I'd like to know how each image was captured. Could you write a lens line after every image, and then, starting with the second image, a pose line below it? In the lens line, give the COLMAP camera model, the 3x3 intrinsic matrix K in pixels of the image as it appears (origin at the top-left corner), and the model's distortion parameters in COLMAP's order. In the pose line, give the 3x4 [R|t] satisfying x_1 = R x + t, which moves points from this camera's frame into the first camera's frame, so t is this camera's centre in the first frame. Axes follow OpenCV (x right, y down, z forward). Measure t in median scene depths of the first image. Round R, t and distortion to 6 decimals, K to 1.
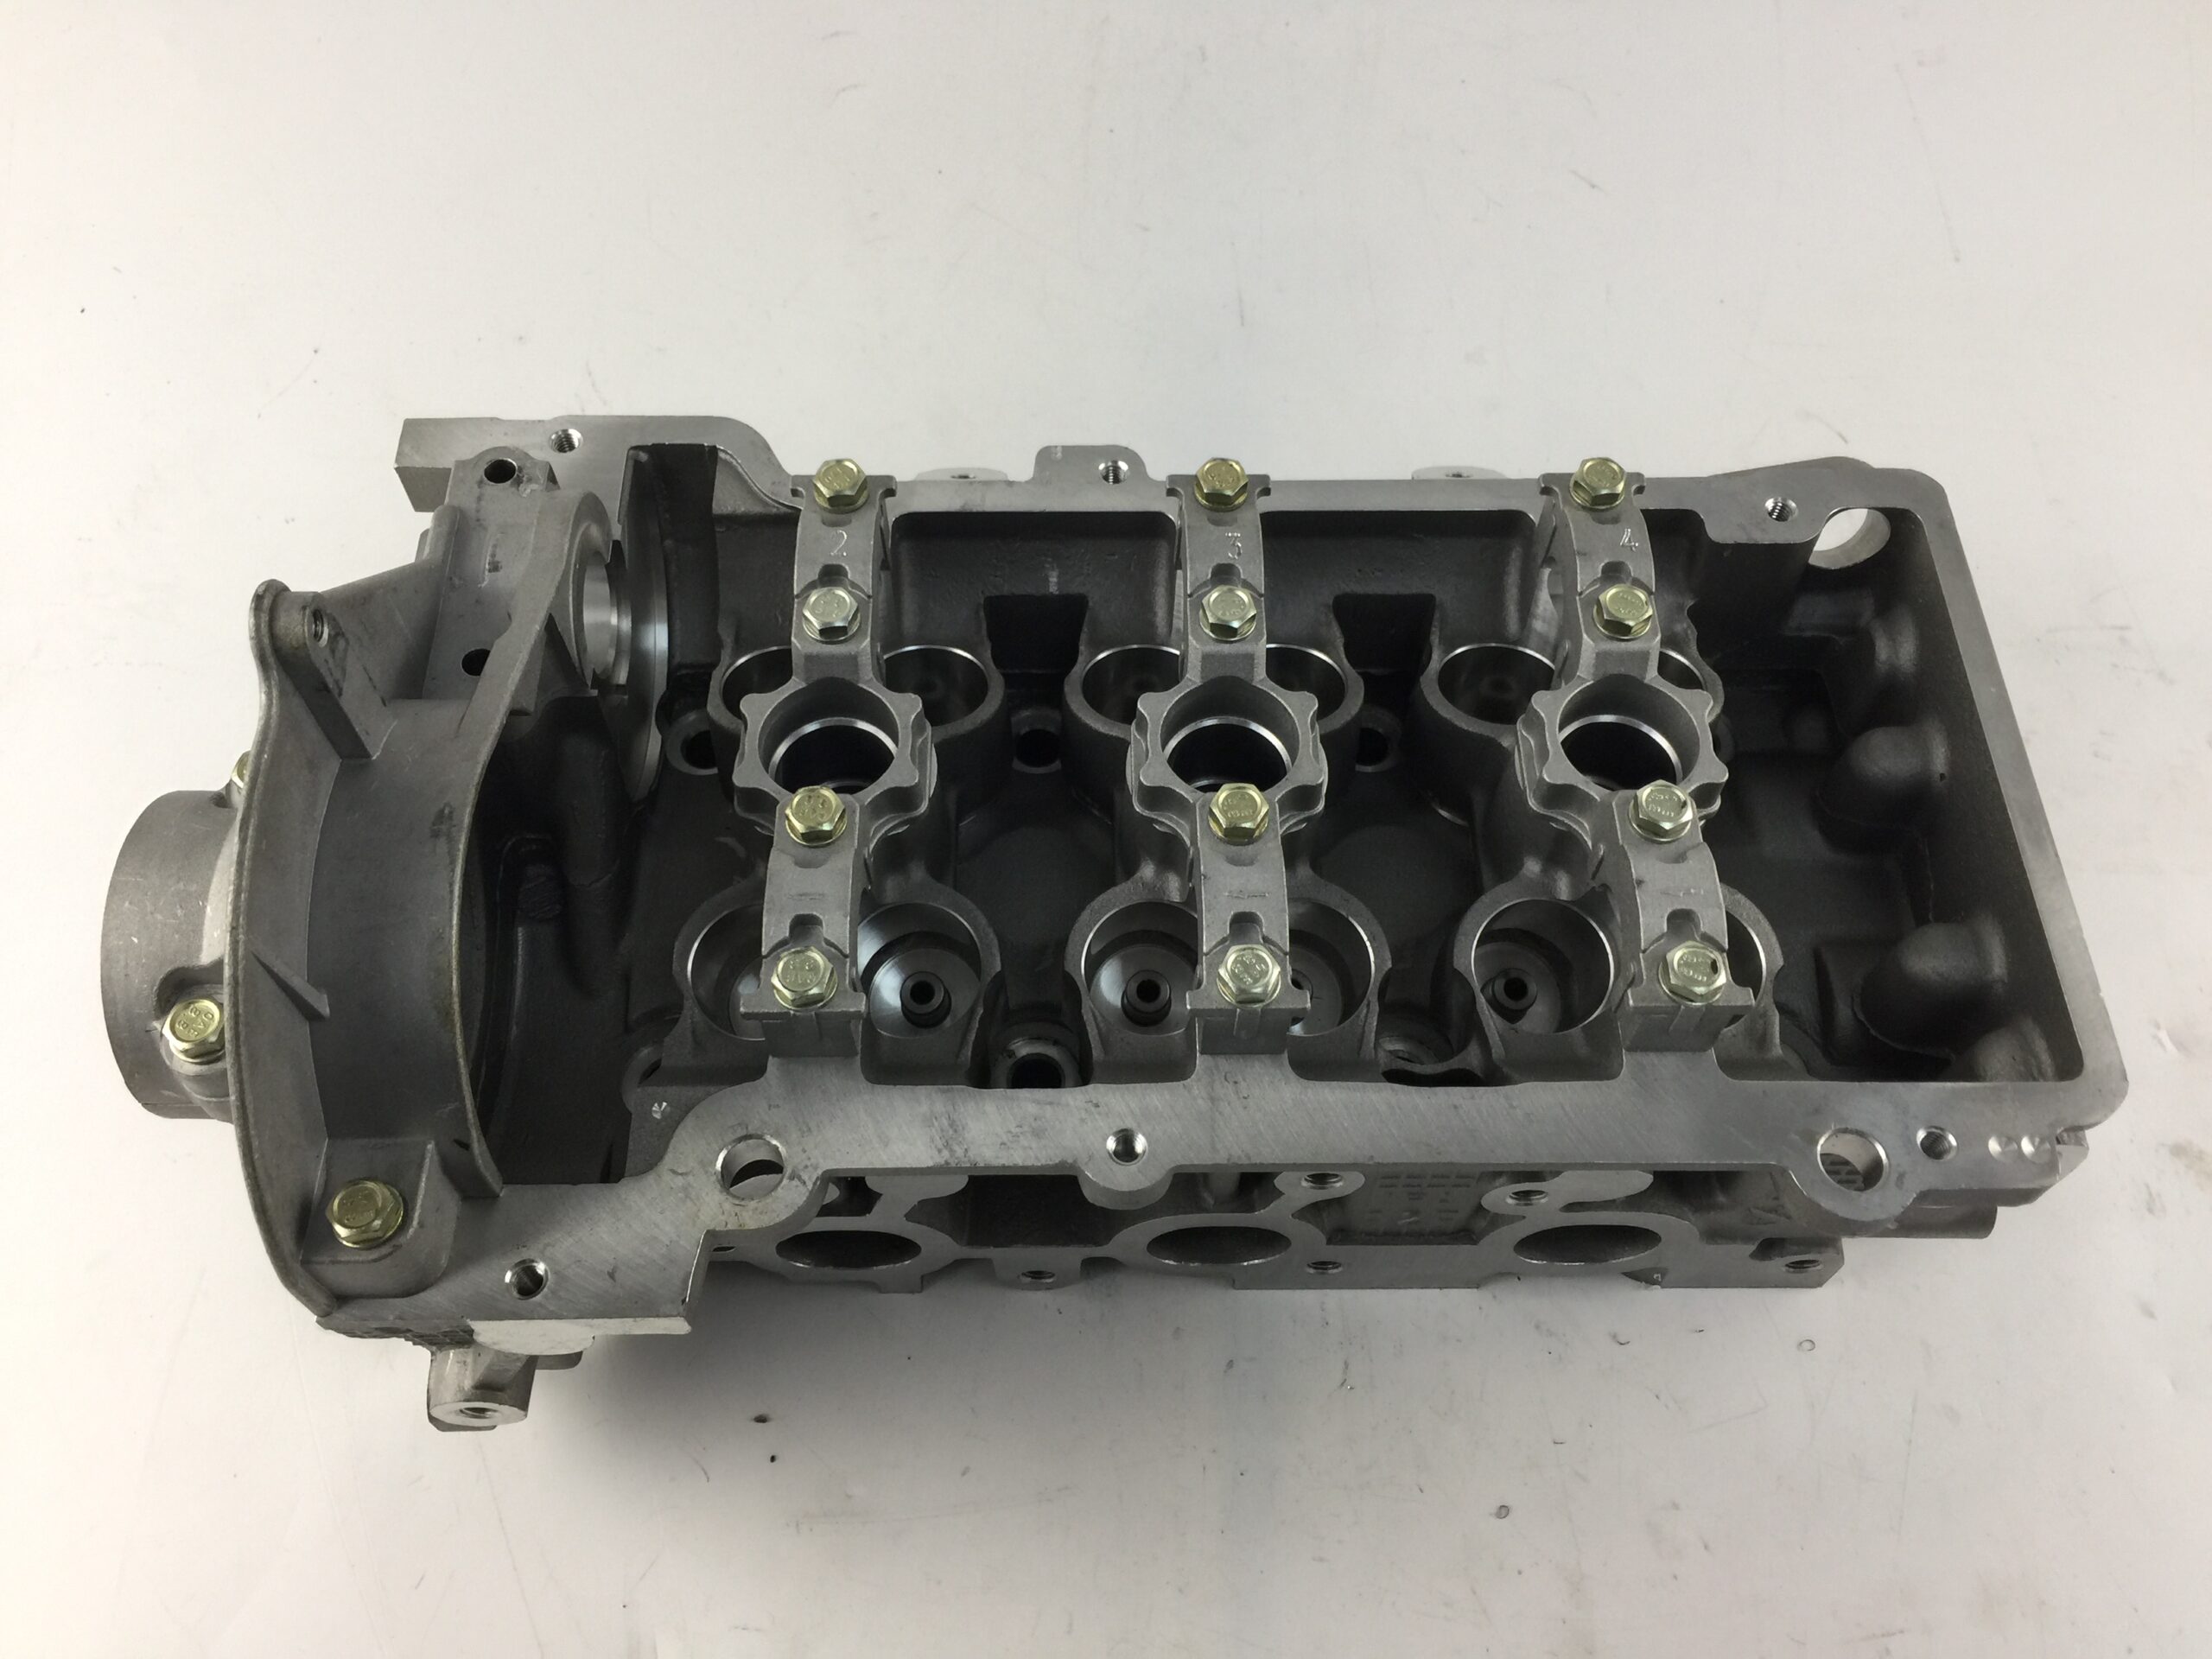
lens RADIAL K [[1854.9, 0, 1106.0], [0, 1854.9, 829.5], [0, 0, 1]] dist [0.011289, 0.001702]
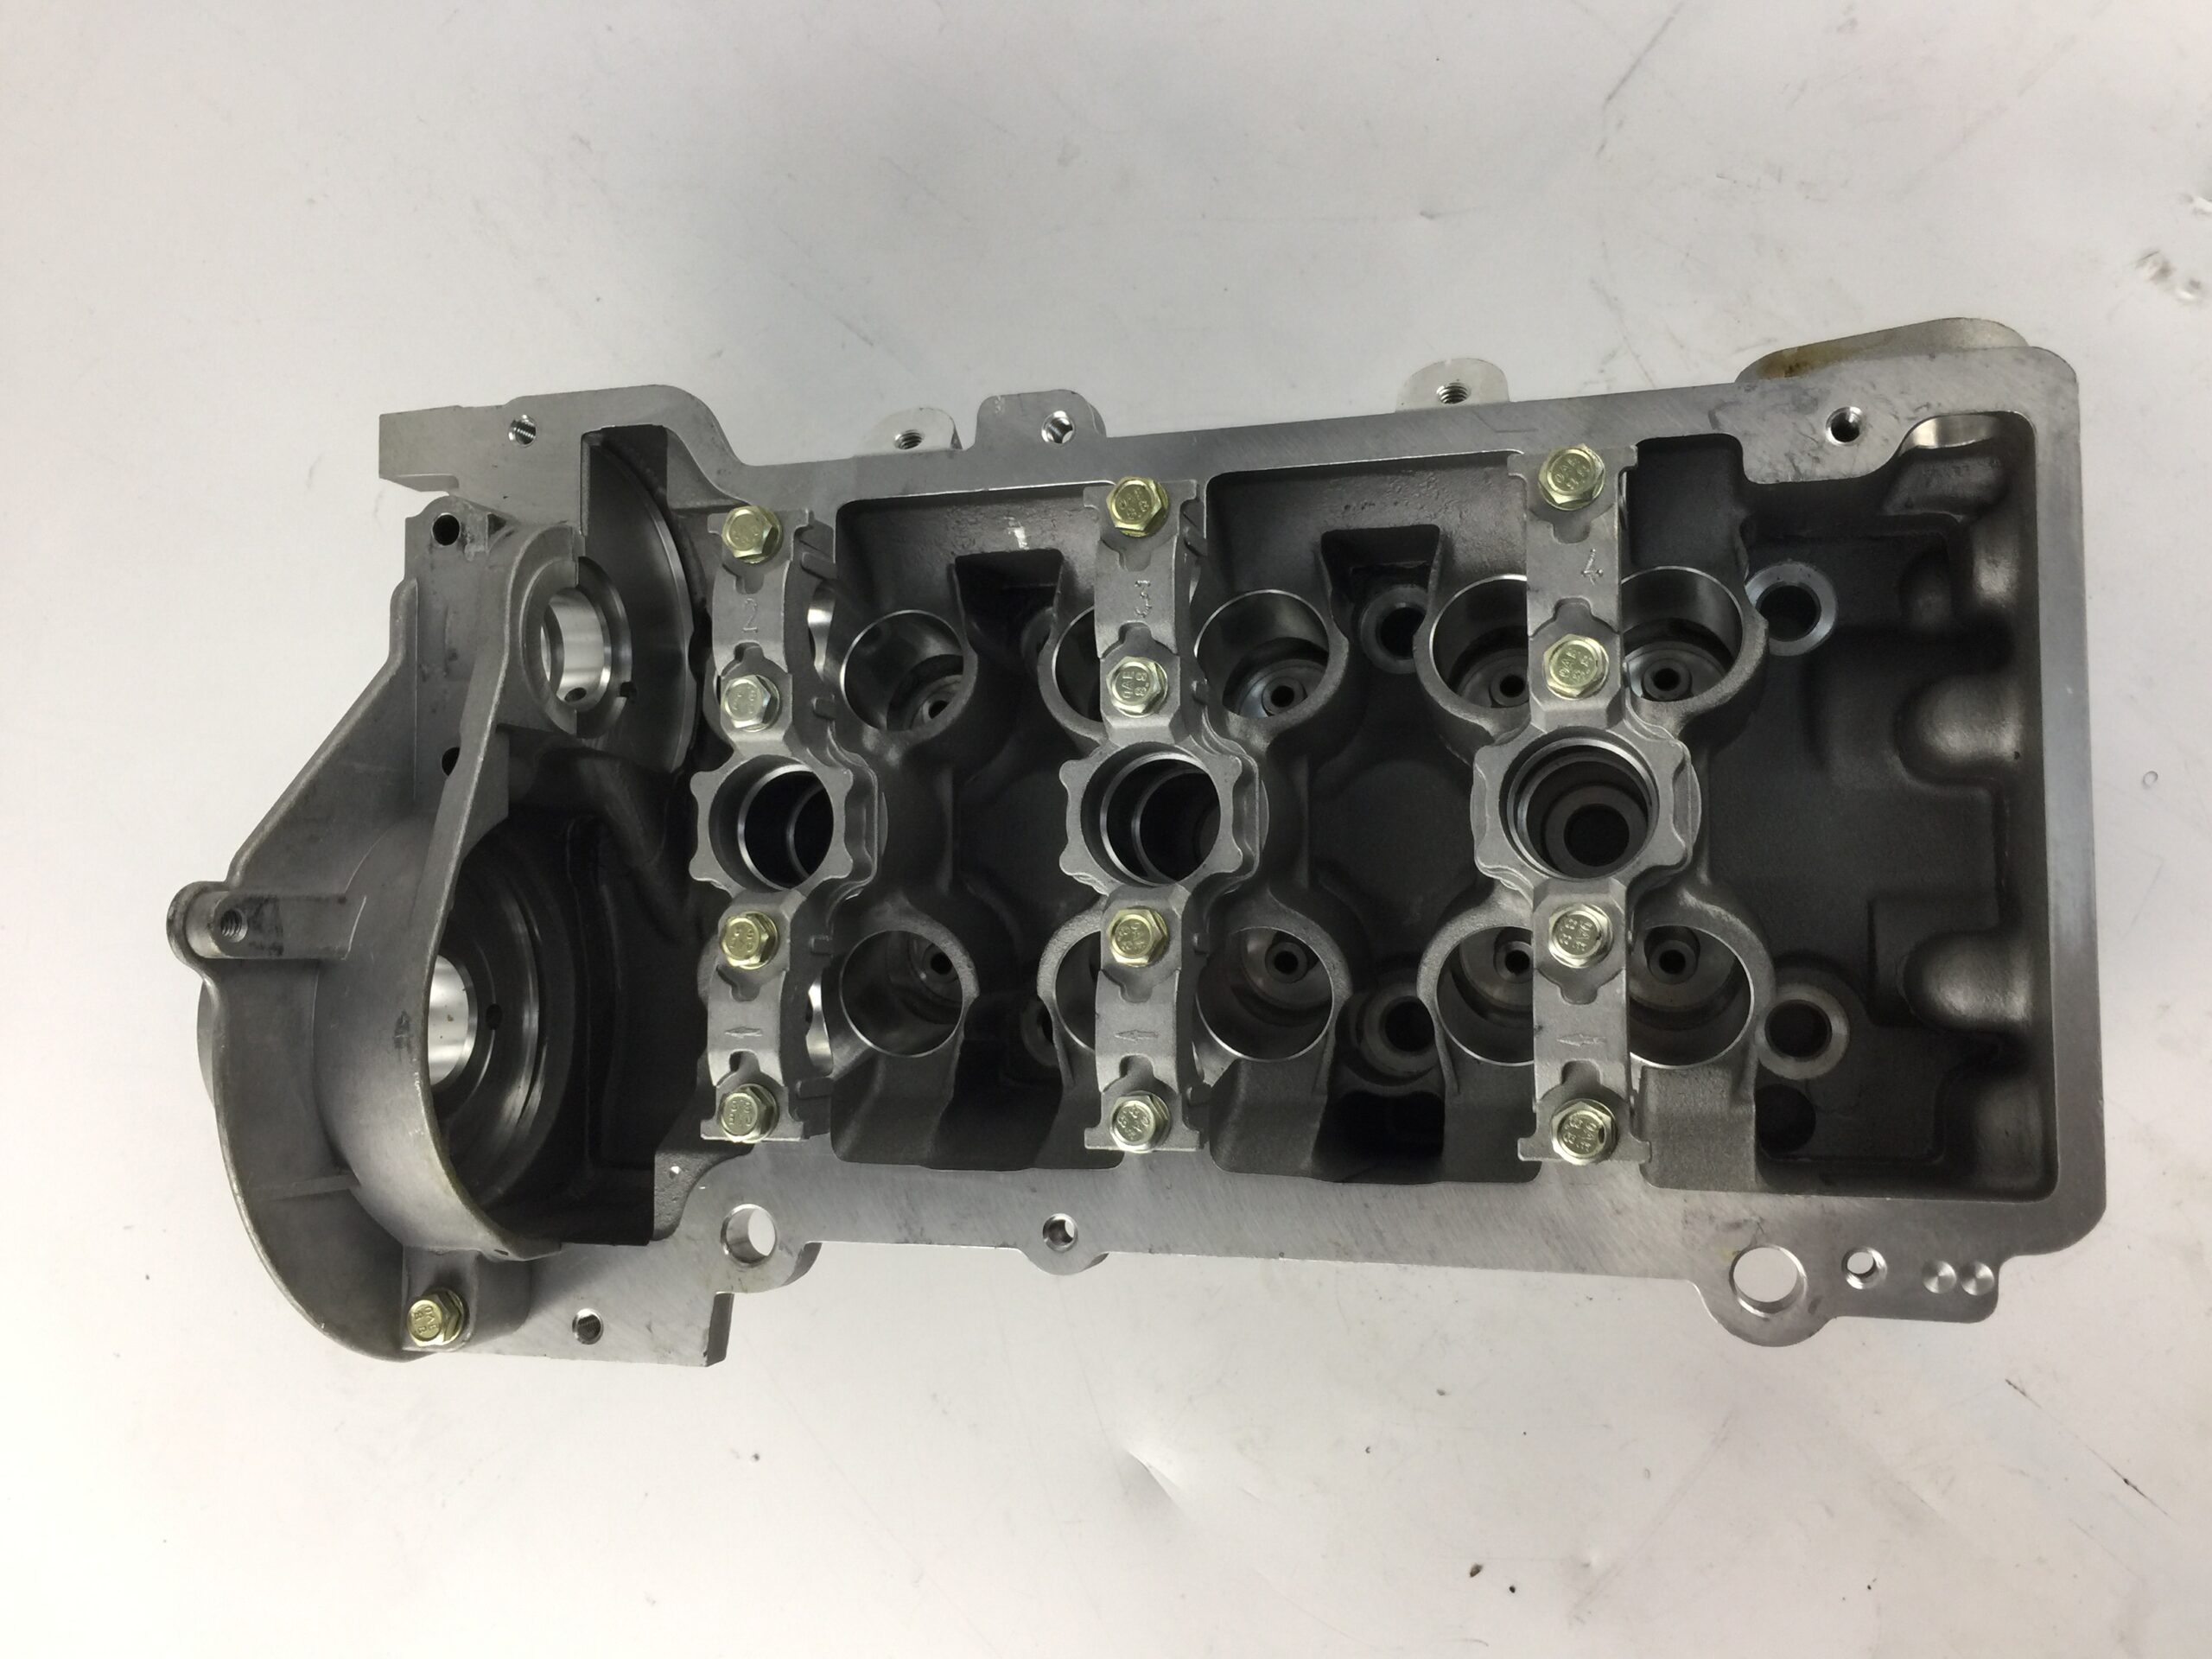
lens RADIAL K [[1887.7, 0, 1106.0], [0, 1887.7, 829.5], [0, 0, 1]] dist [-0.008787, -0.000712]
pose [[0.957284, -0.010871, -0.288946, 0.293976], [0.139773, 0.892184, 0.429502, -0.417634], [0.253124, -0.451542, 0.855592, 0.141121]]
